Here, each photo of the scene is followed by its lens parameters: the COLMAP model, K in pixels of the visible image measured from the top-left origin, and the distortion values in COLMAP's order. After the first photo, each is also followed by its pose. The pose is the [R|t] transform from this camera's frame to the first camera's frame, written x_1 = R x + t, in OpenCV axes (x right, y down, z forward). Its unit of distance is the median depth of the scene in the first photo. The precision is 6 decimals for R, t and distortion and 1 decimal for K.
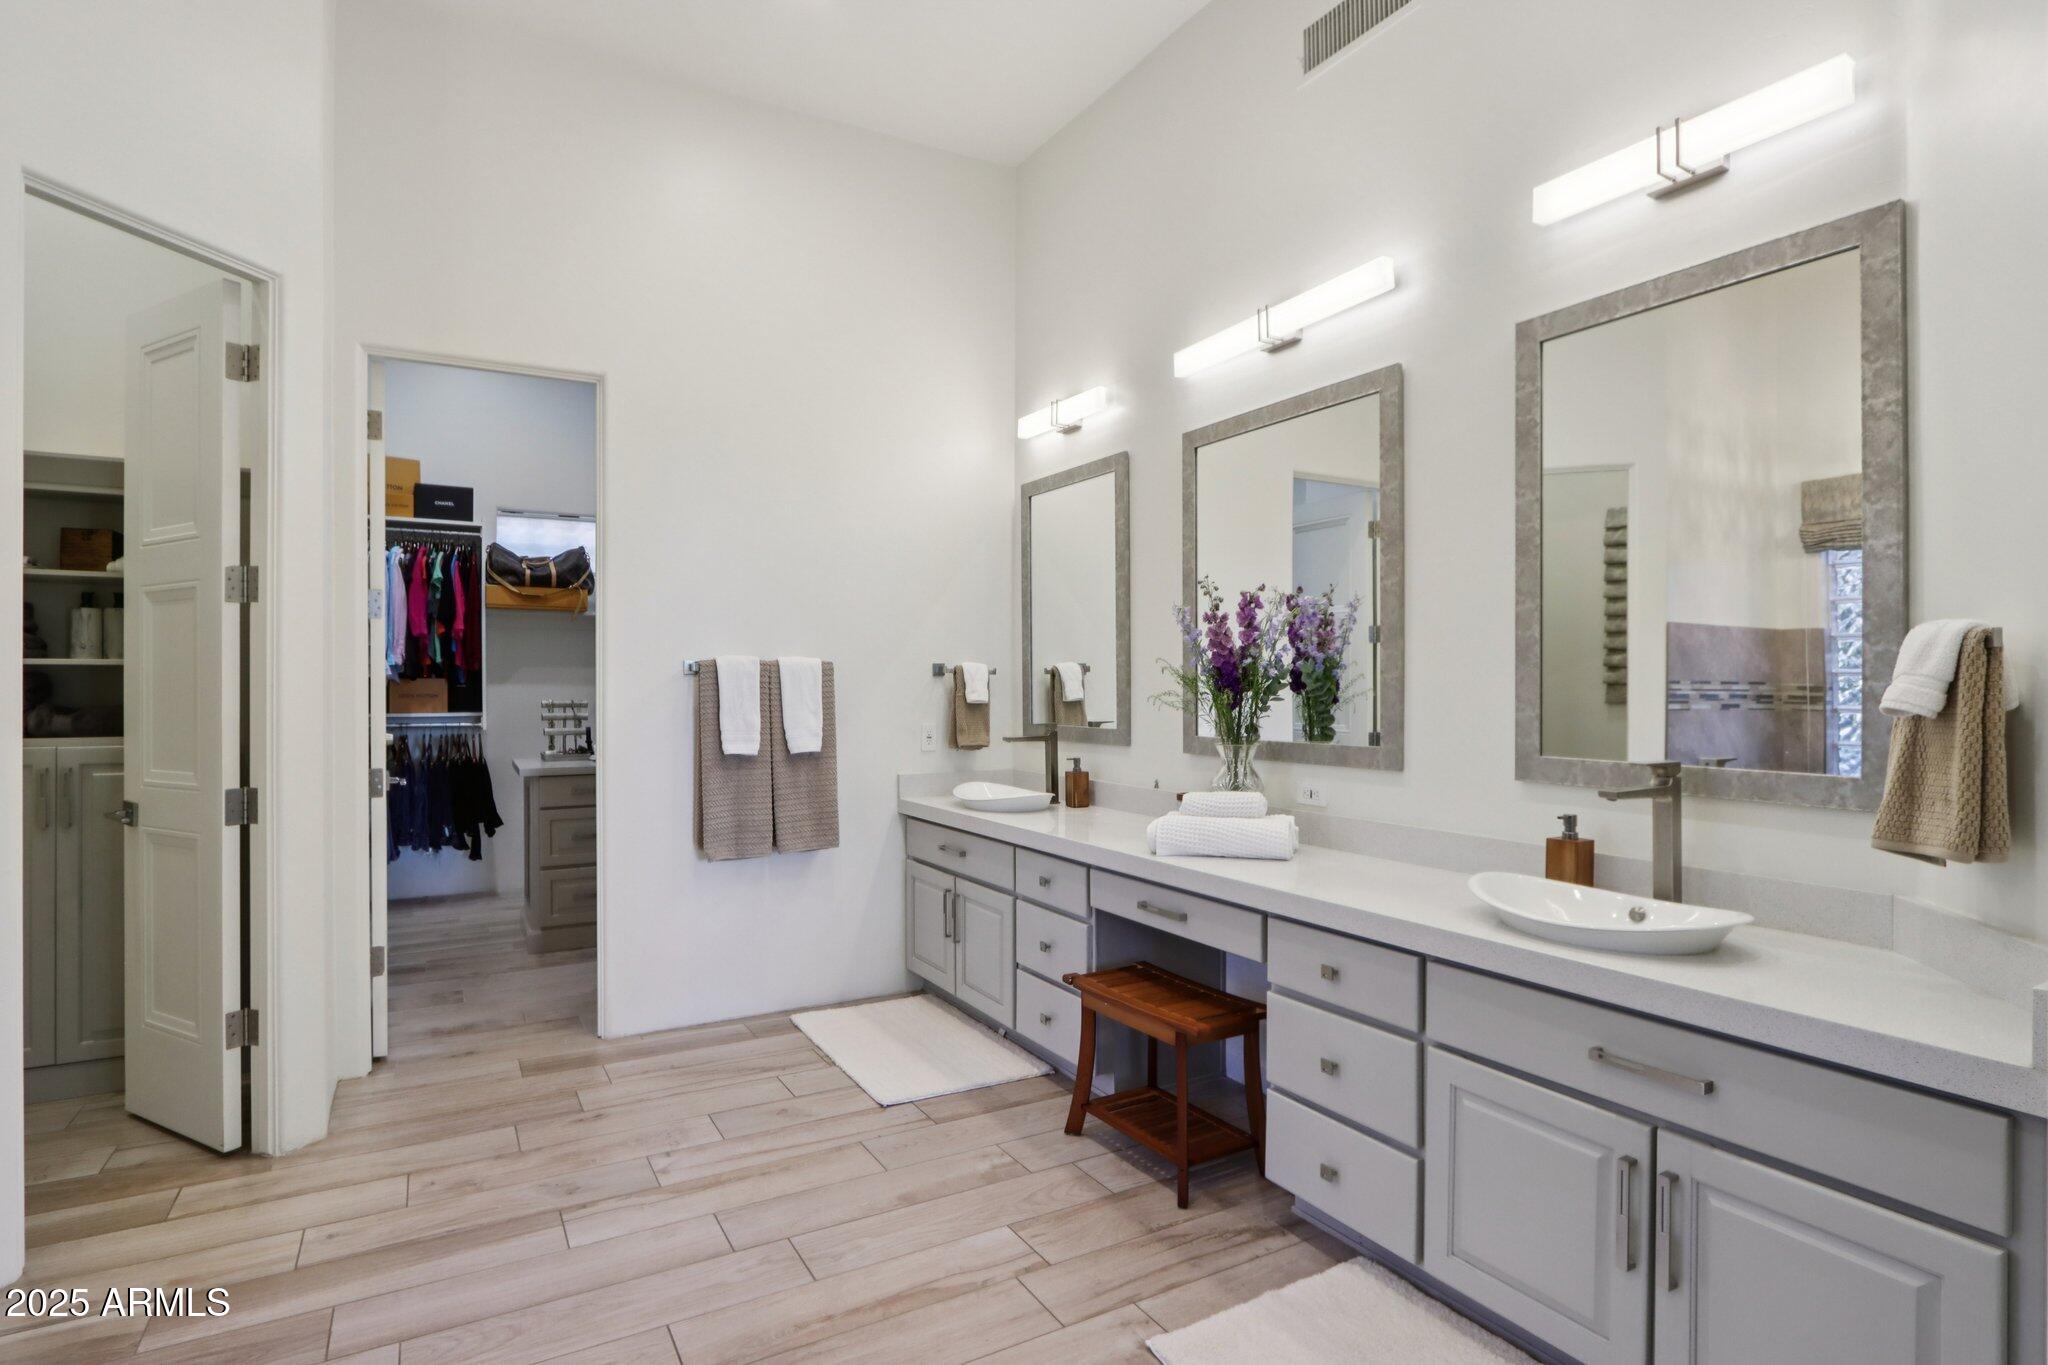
lens RADIAL K [[1030.8, 0, 1023.6], [0, 1030.8, 693.0], [0, 0, 1]] dist [-0.002518, 0.000131]
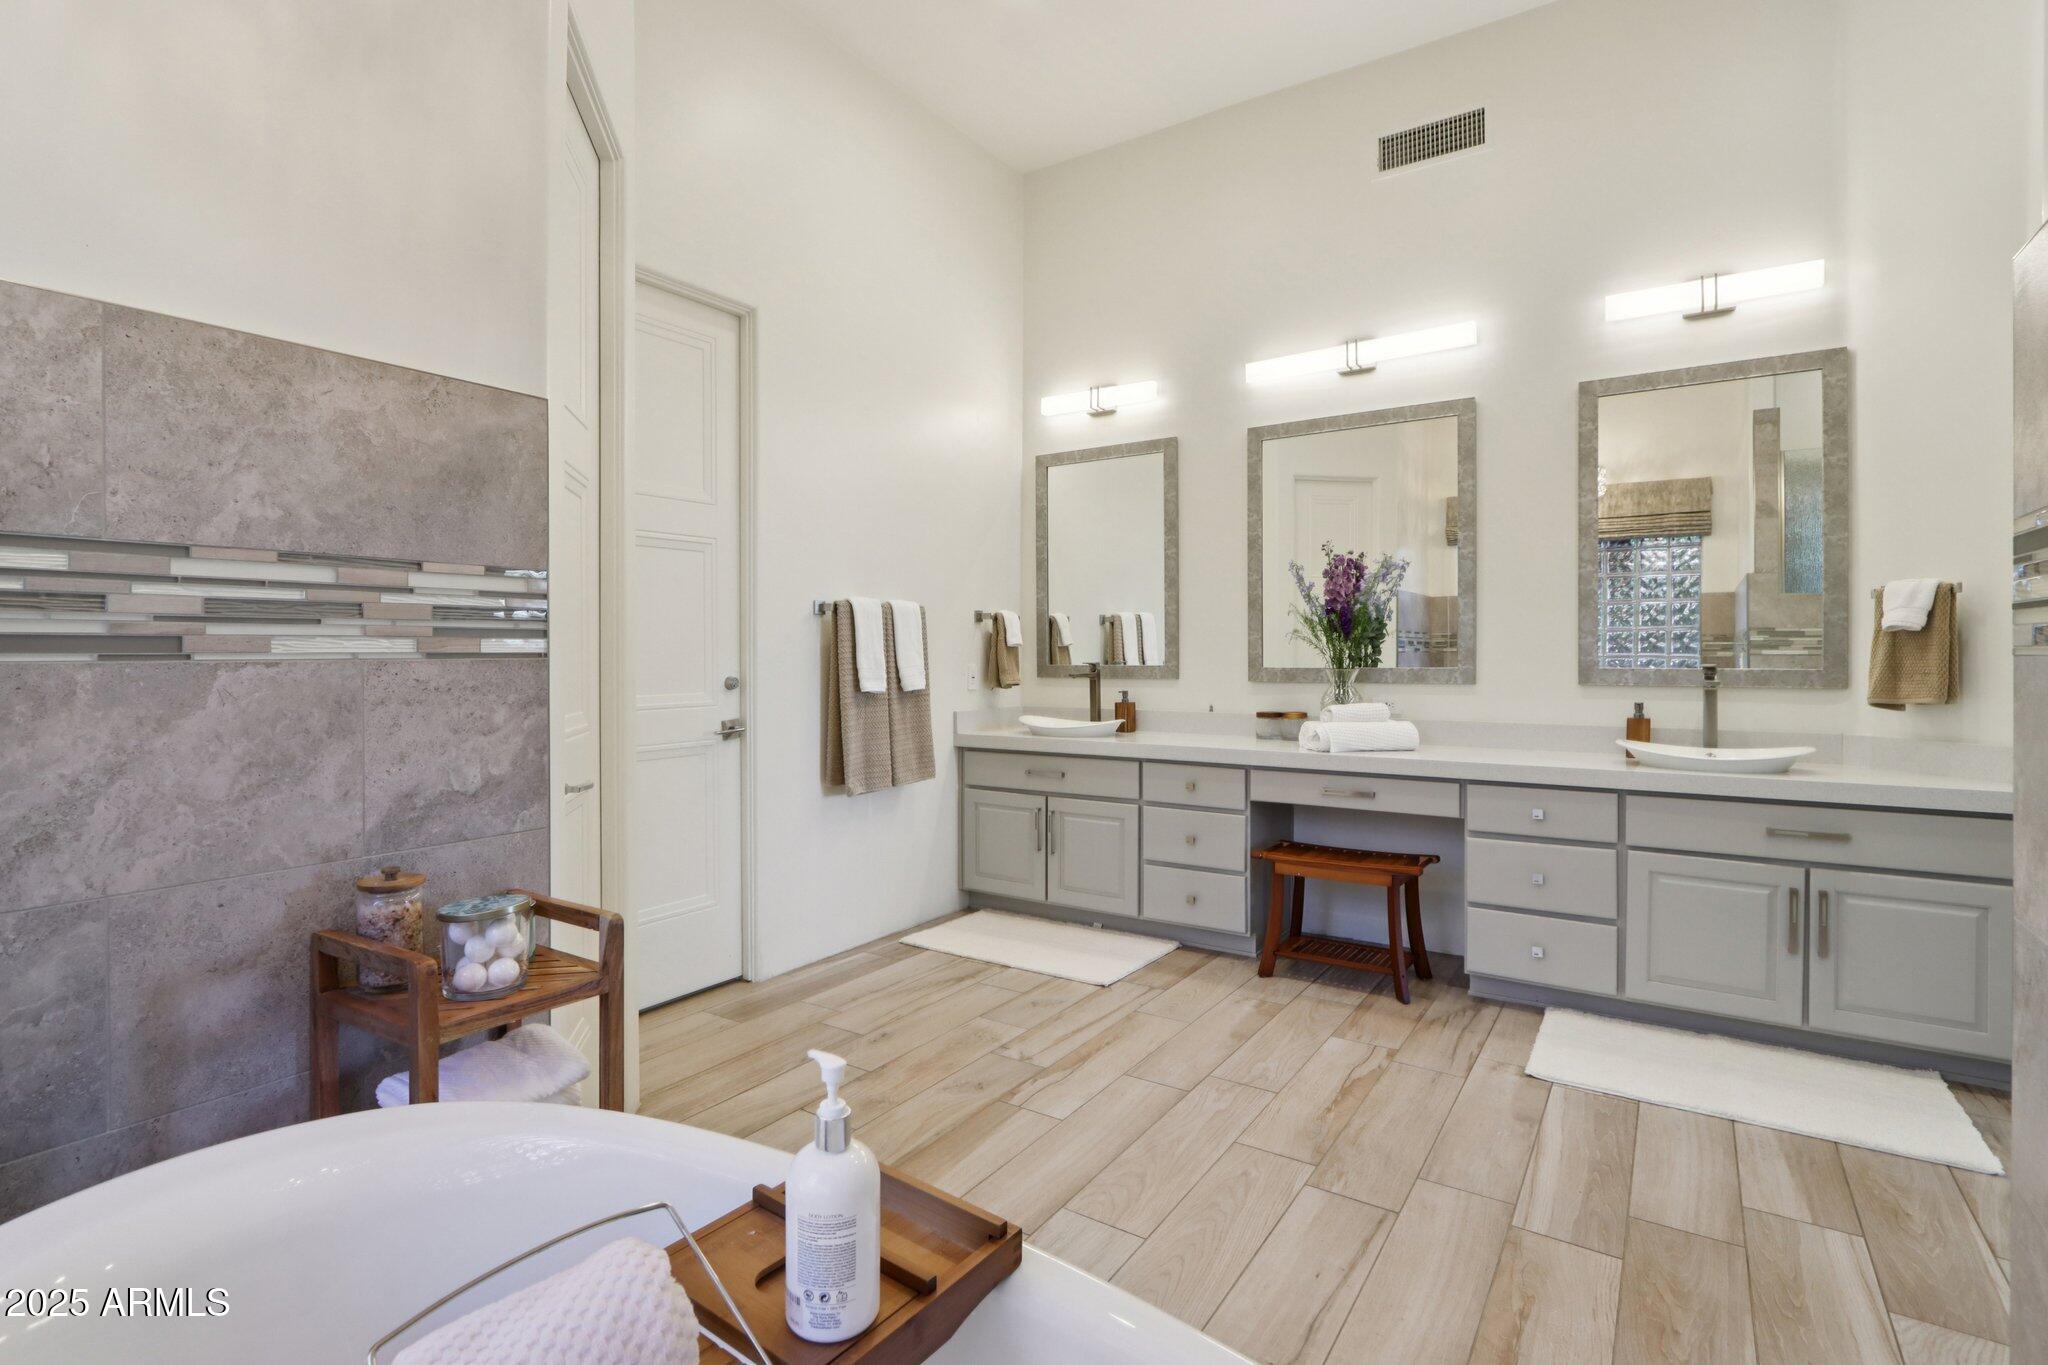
lens RADIAL K [[967.2, 0, 1017.0], [0, 967.2, 670.2], [0, 0, 1]] dist [-0.000816, -0.001214]
pose [[0.897038, -0.009000, 0.441861, -0.713884], [0.006133, 0.999950, 0.007916, 0.037978], [-0.441910, -0.004390, 0.897048, 0.073386]]
